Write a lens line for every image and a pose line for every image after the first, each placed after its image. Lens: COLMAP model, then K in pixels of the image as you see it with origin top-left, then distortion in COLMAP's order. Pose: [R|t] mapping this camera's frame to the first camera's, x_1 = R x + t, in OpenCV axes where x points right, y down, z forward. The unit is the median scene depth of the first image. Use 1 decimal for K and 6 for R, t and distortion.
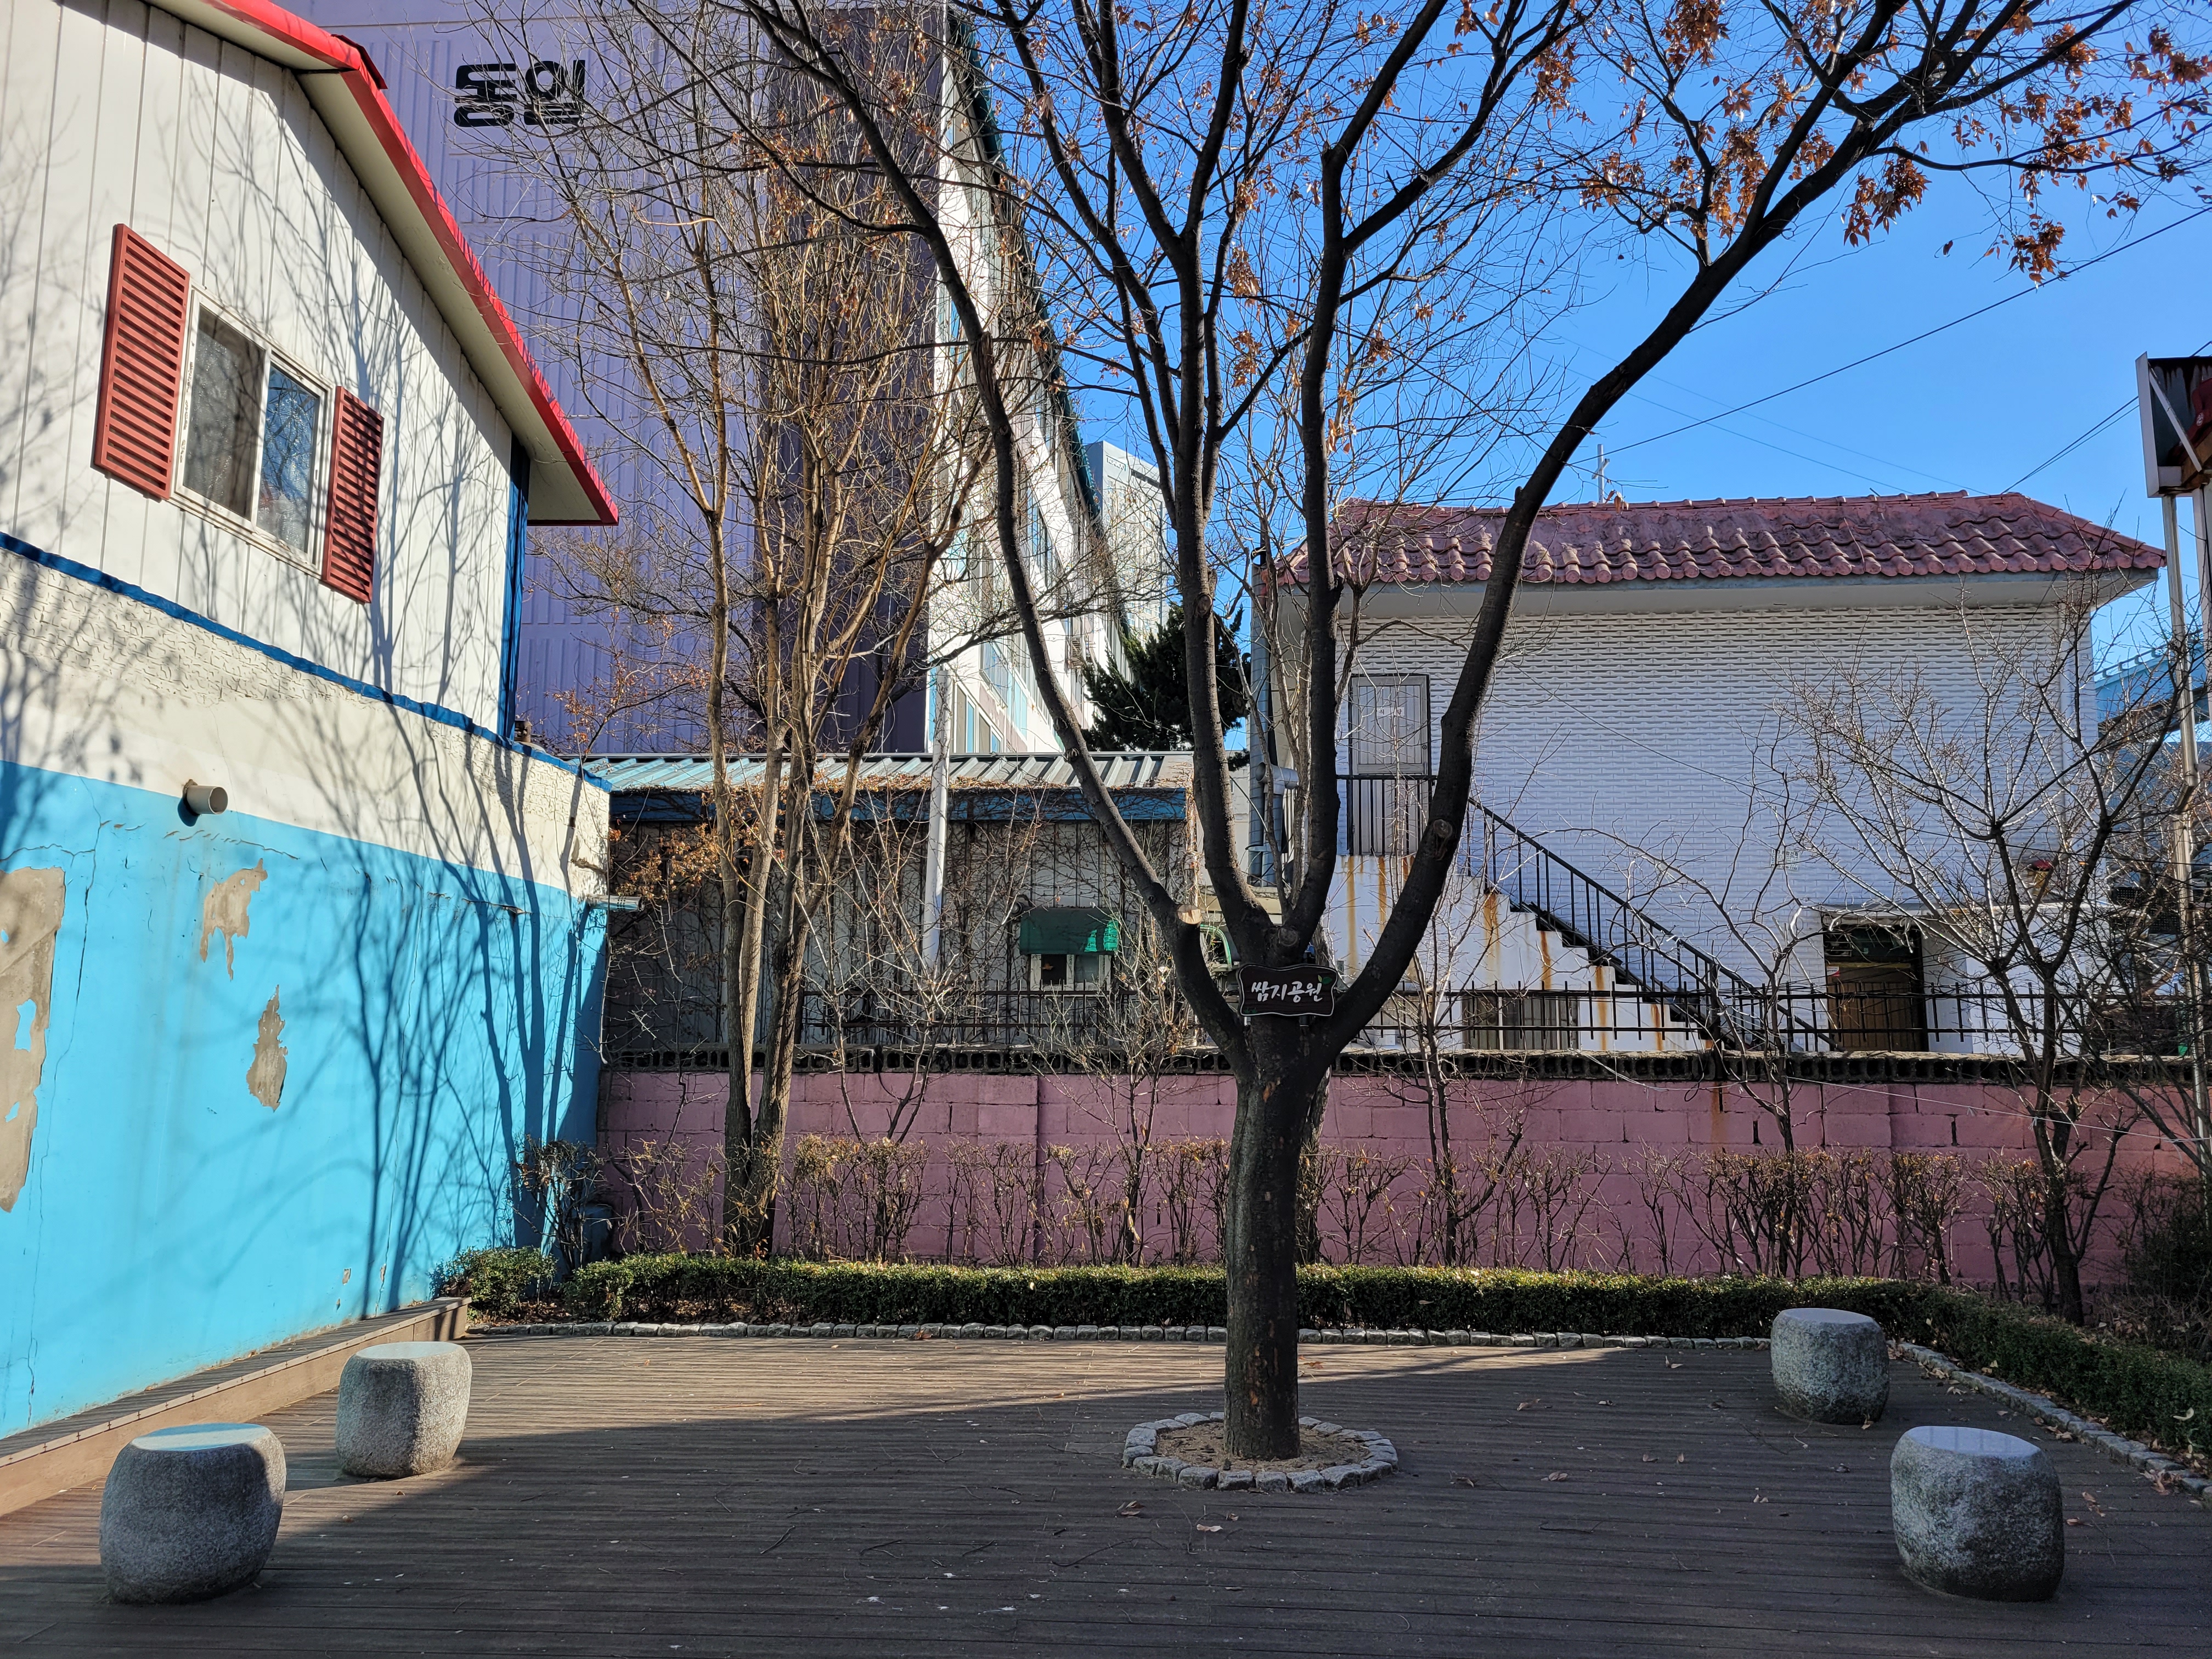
lens RADIAL K [[1643.0, 0, 1109.7], [0, 1643.0, 835.0], [0, 0, 1]] dist [0.052135, -0.029525]
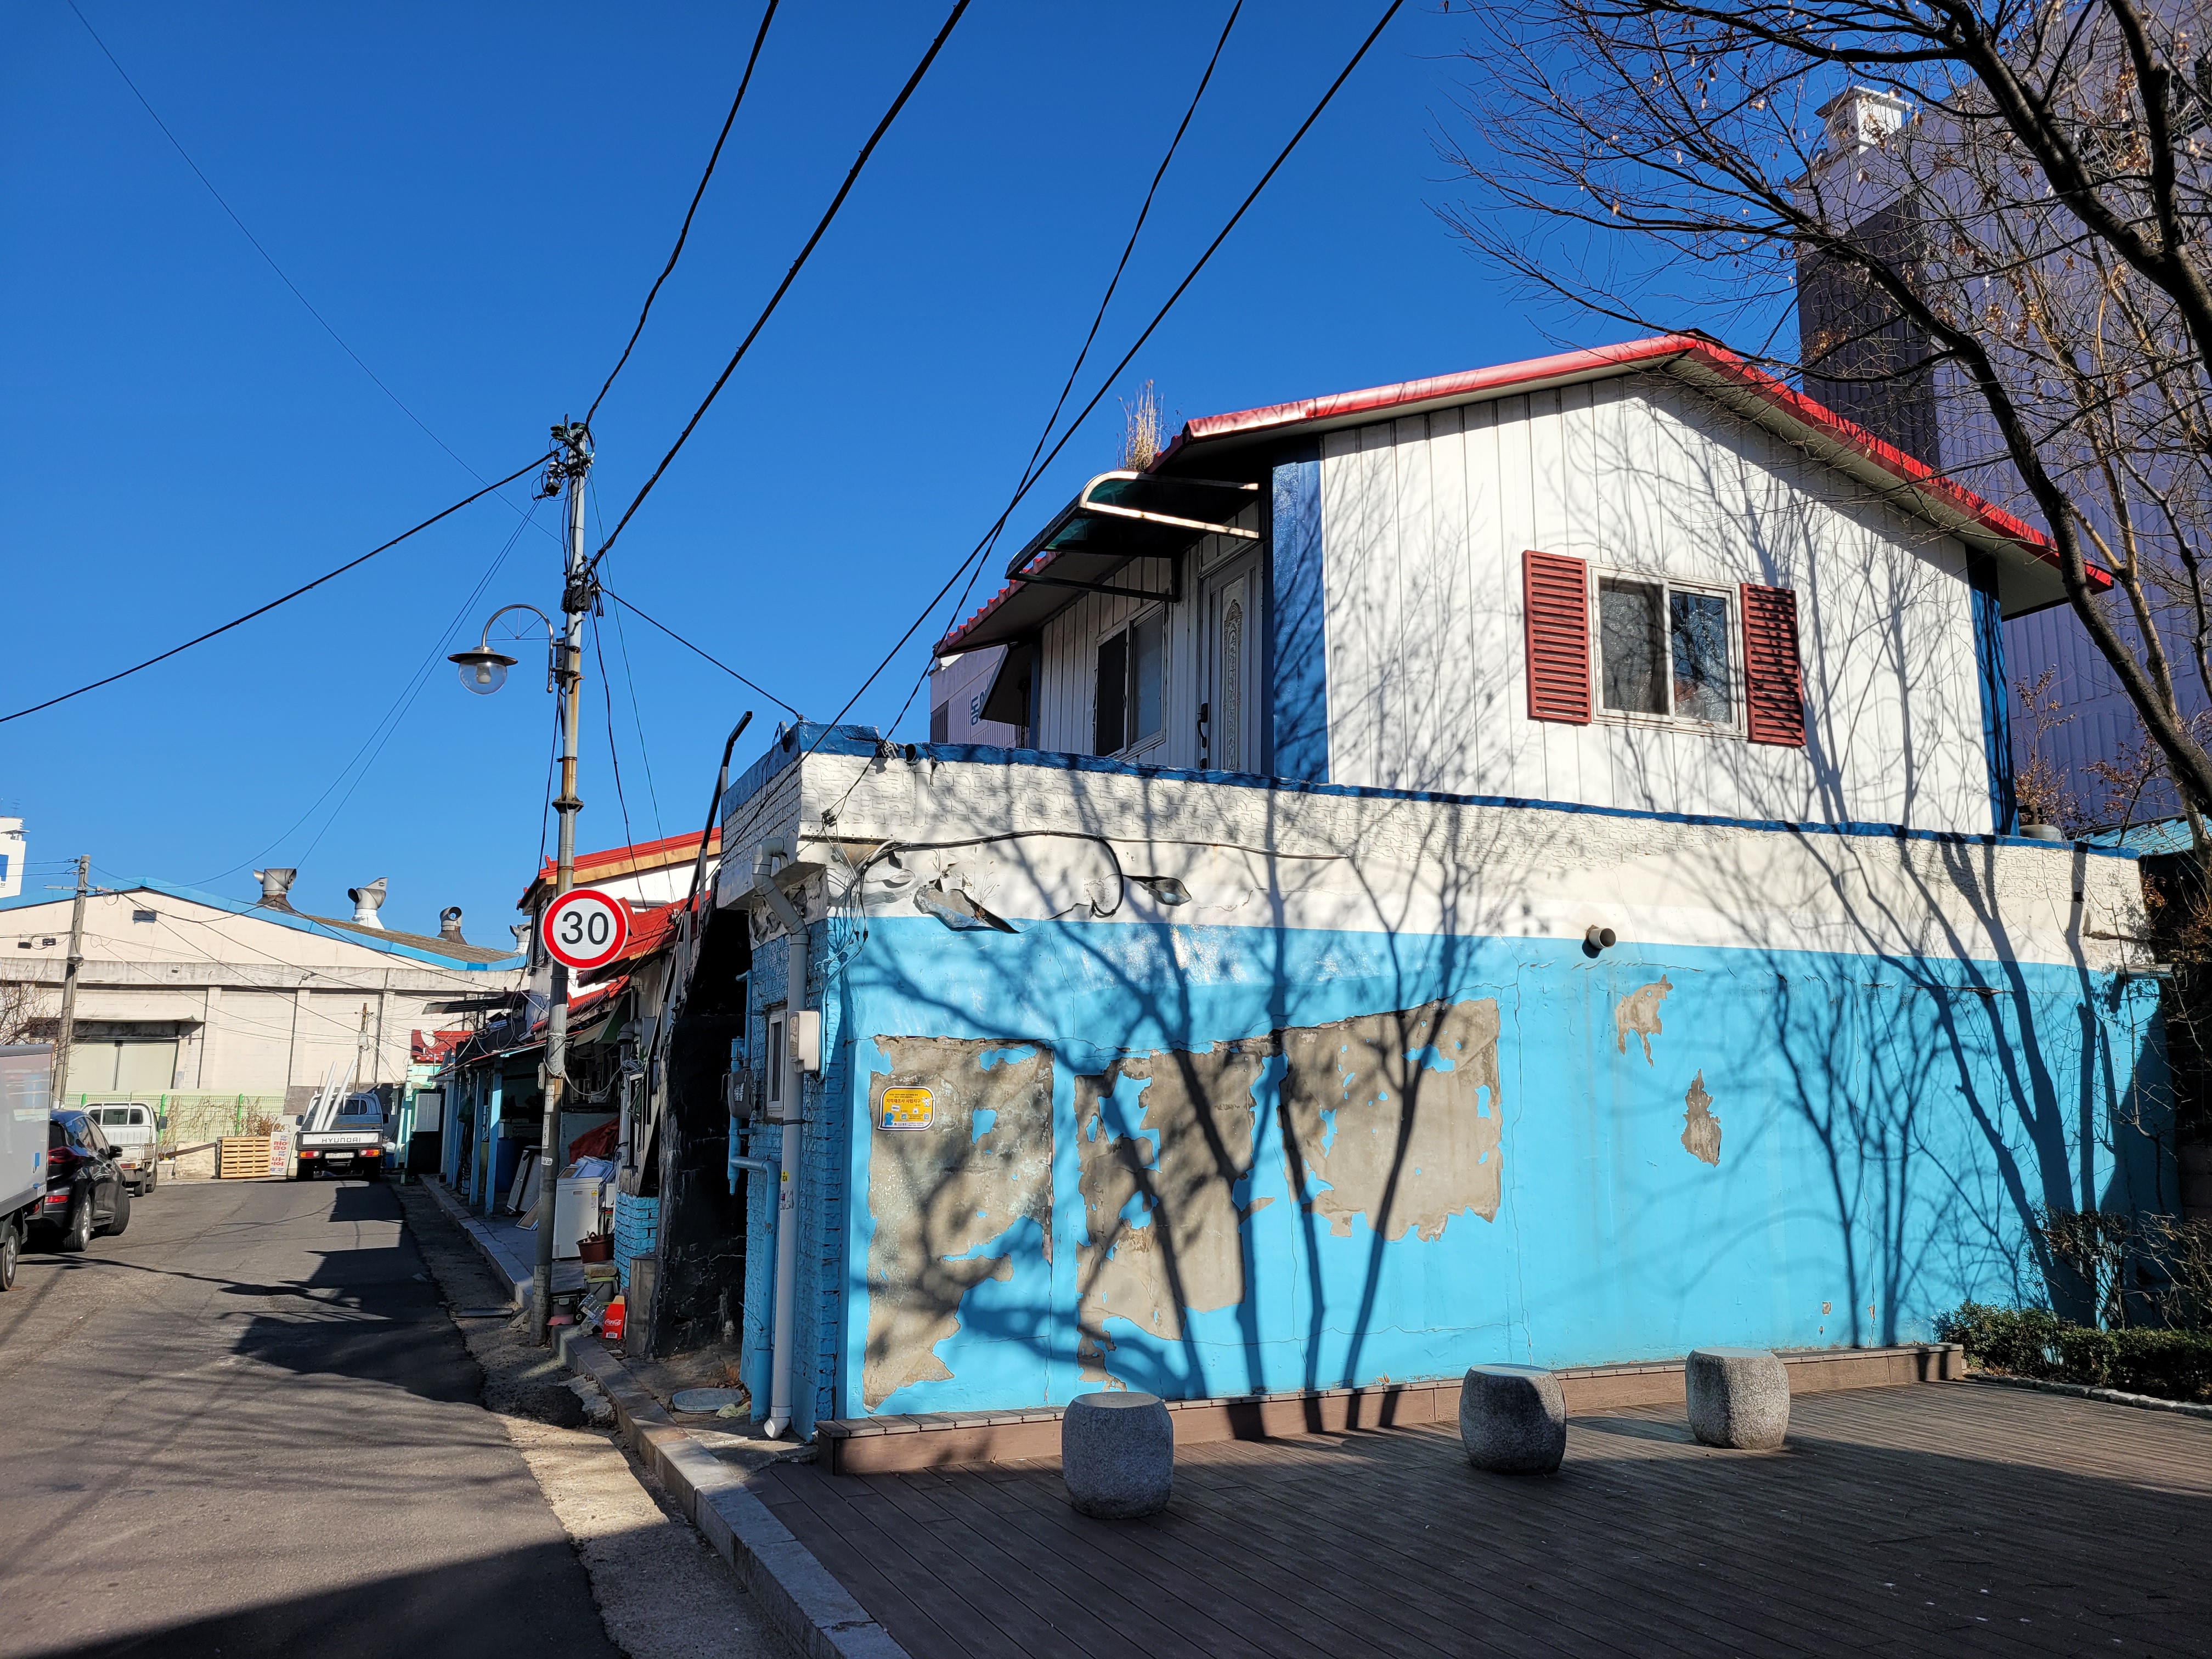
lens RADIAL K [[1643.0, 0, 1111.8], [0, 1643.0, 825.2], [0, 0, 1]] dist [0.052135, -0.029525]
pose [[0.458826, -0.162533, -0.873534, 0.409817], [0.118667, 0.985529, -0.121041, 0.003869], [0.880566, -0.048123, 0.471474, -0.010745]]
